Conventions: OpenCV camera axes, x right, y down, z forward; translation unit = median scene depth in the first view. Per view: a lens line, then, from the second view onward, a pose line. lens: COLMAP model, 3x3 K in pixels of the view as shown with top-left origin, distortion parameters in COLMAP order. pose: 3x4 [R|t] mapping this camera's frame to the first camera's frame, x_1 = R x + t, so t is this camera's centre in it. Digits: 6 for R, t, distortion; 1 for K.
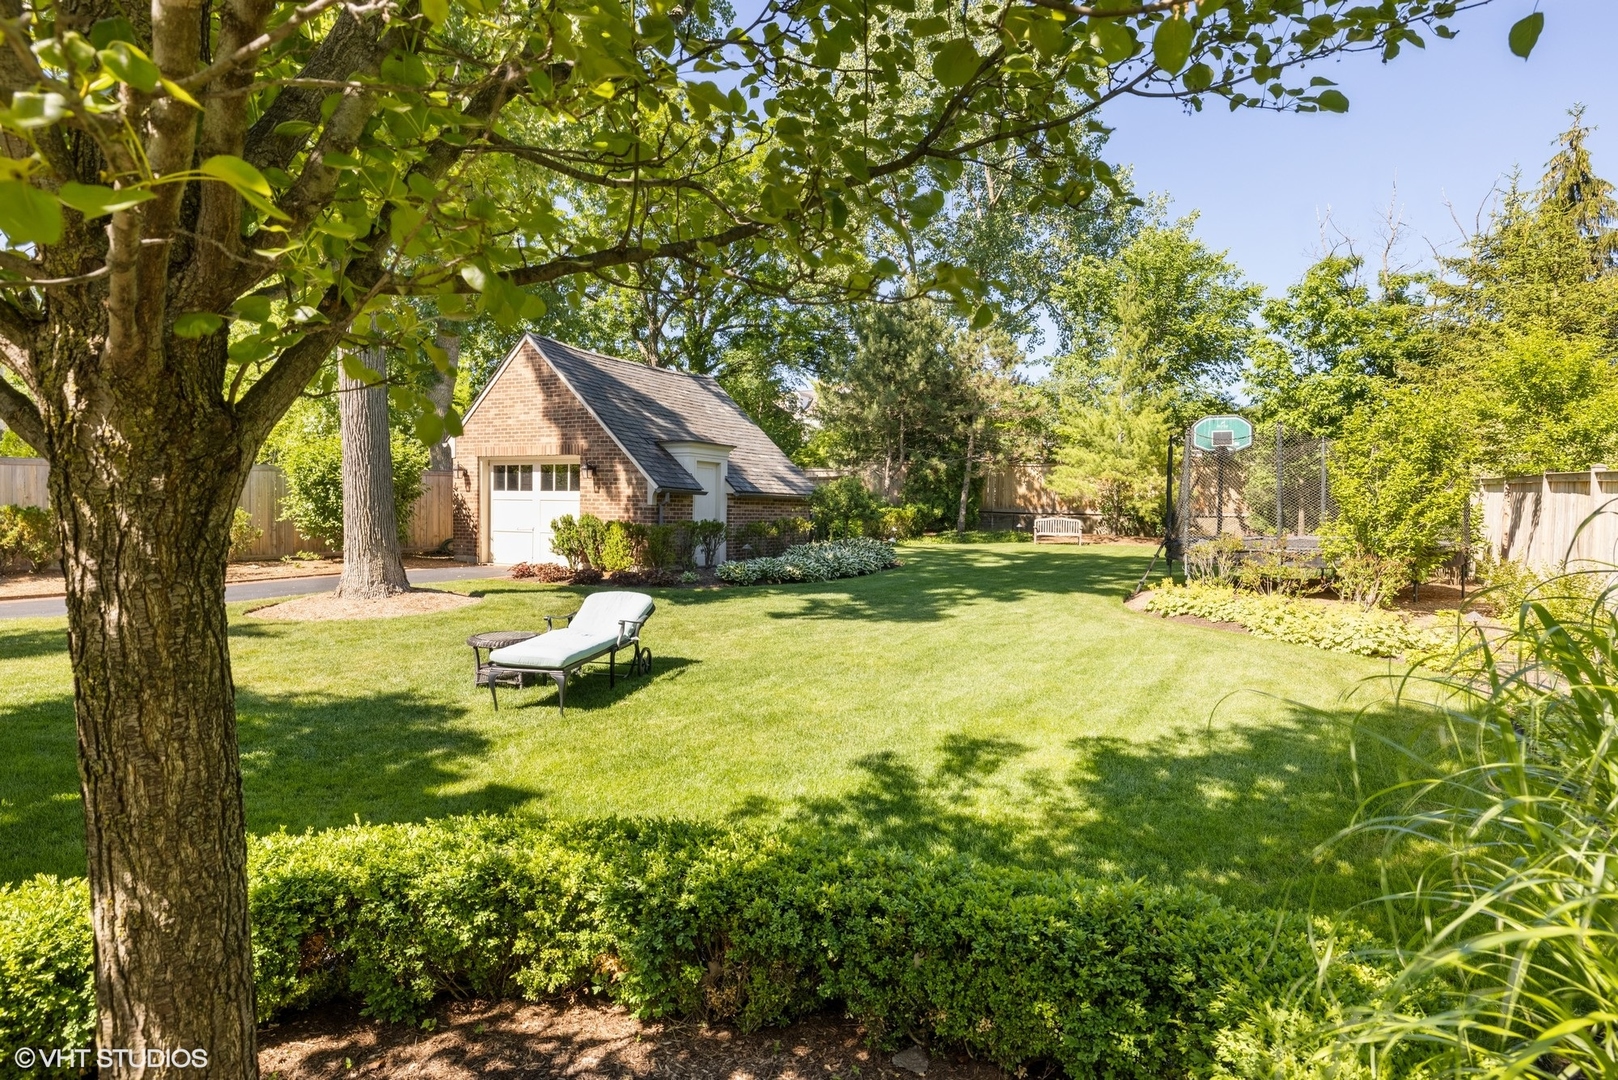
lens RADIAL K [[877.6, 0, 809.0], [0, 877.6, 540.0], [0, 0, 1]] dist [-0.026905, -0.000139]
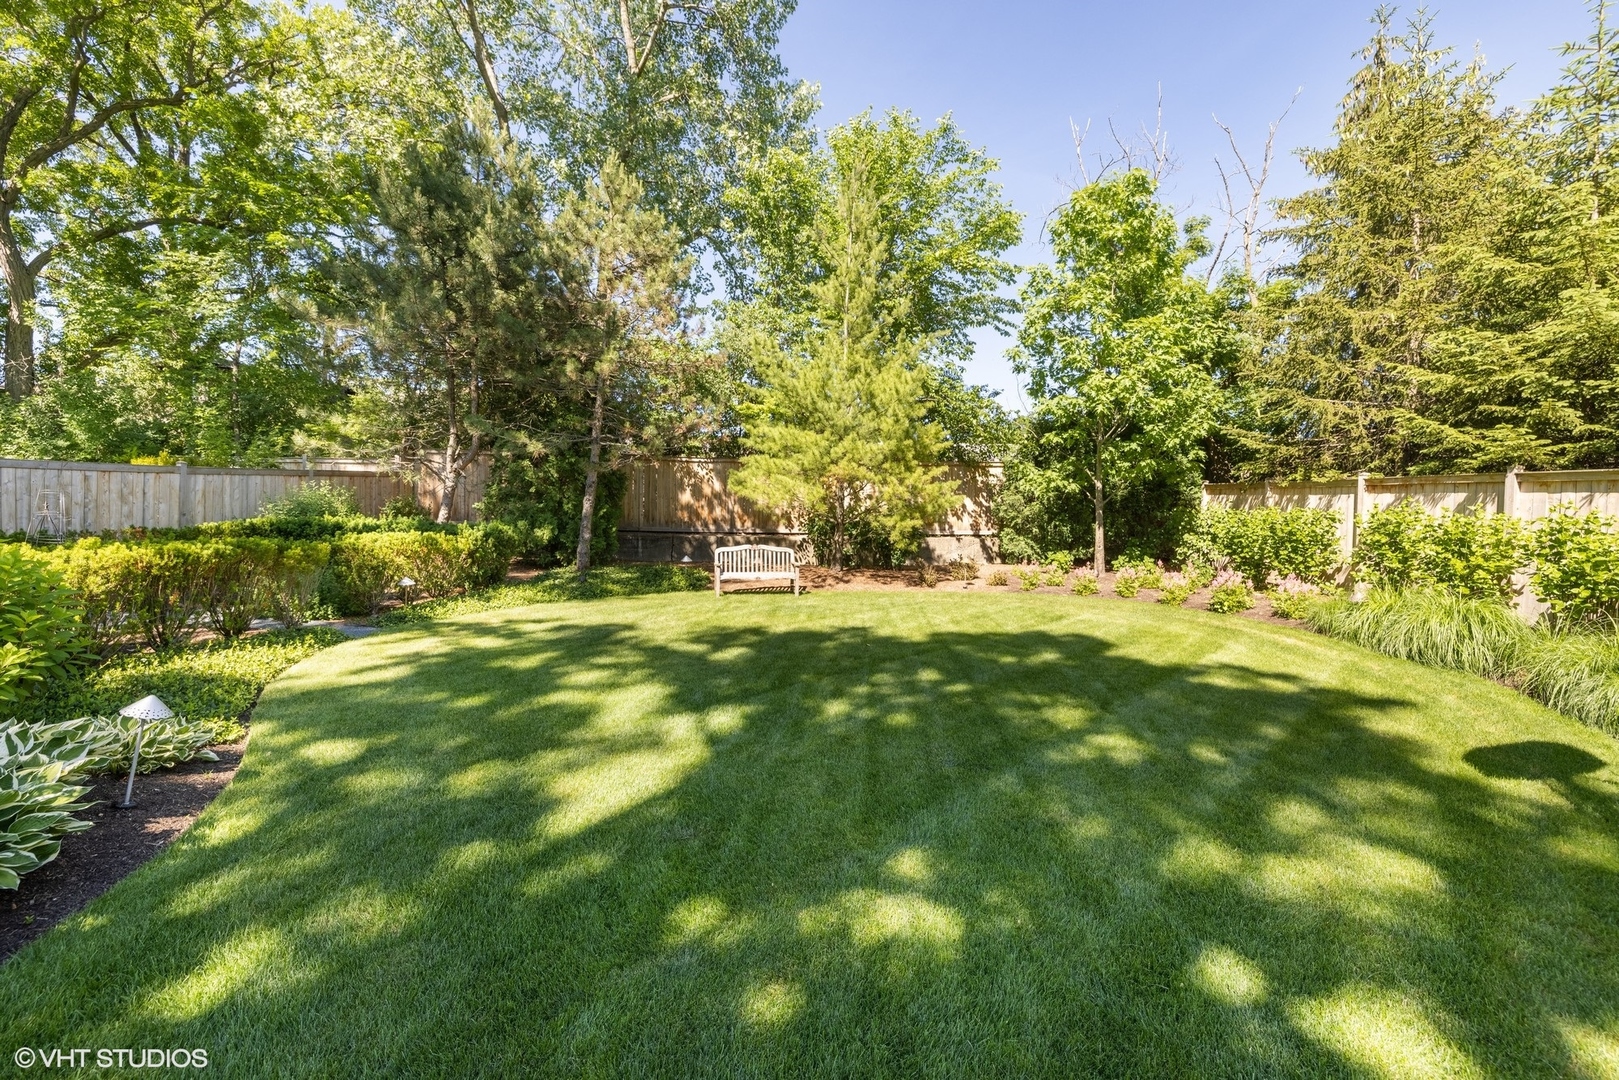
lens RADIAL K [[671.9, 0, 809.5], [0, 671.9, 540.0], [0, 0, 1]] dist [-0.000667, -0.000454]
pose [[0.903251, -0.017530, 0.428754, 0.170344], [0.017543, 0.999838, 0.003922, -0.039011], [-0.428754, 0.003979, 0.903413, 0.778291]]
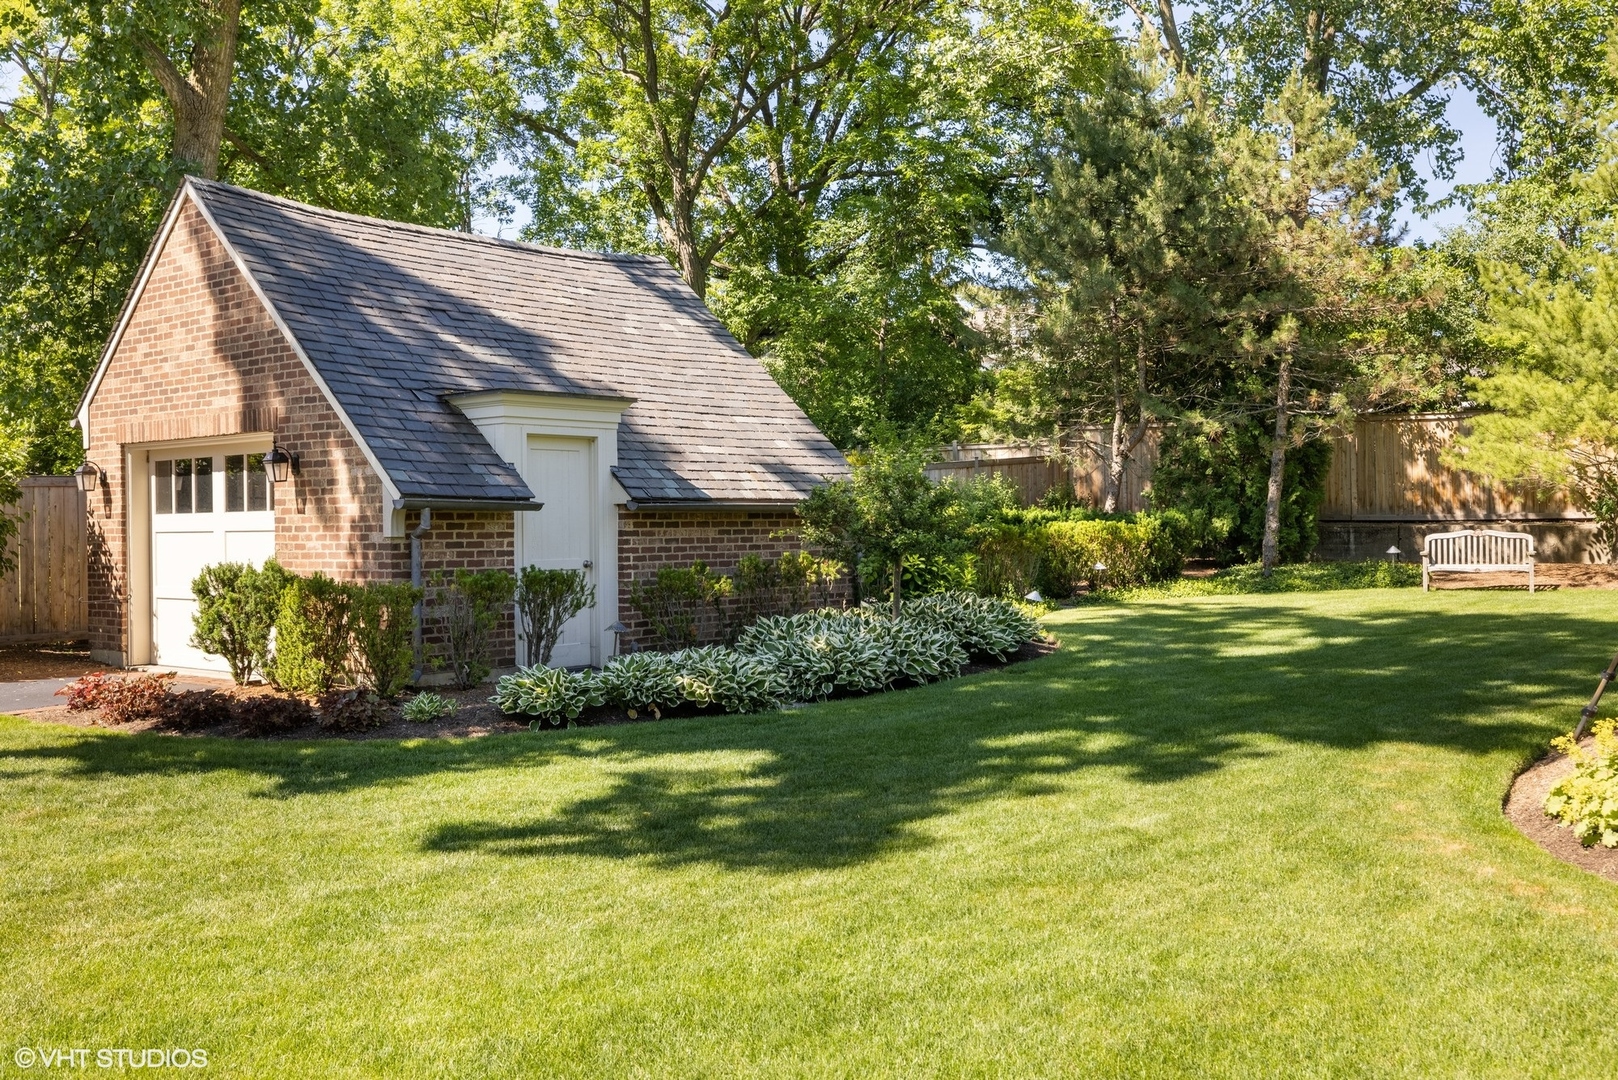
lens RADIAL K [[1543.6, 0, 811.4], [0, 1543.6, 501.9], [0, 0, 1]] dist [-0.010331, 0.018116]
pose [[0.980061, -0.033053, -0.195927, 0.137260], [0.023367, 0.998397, -0.051547, -0.009806], [0.197317, 0.045941, 0.979263, 0.214219]]
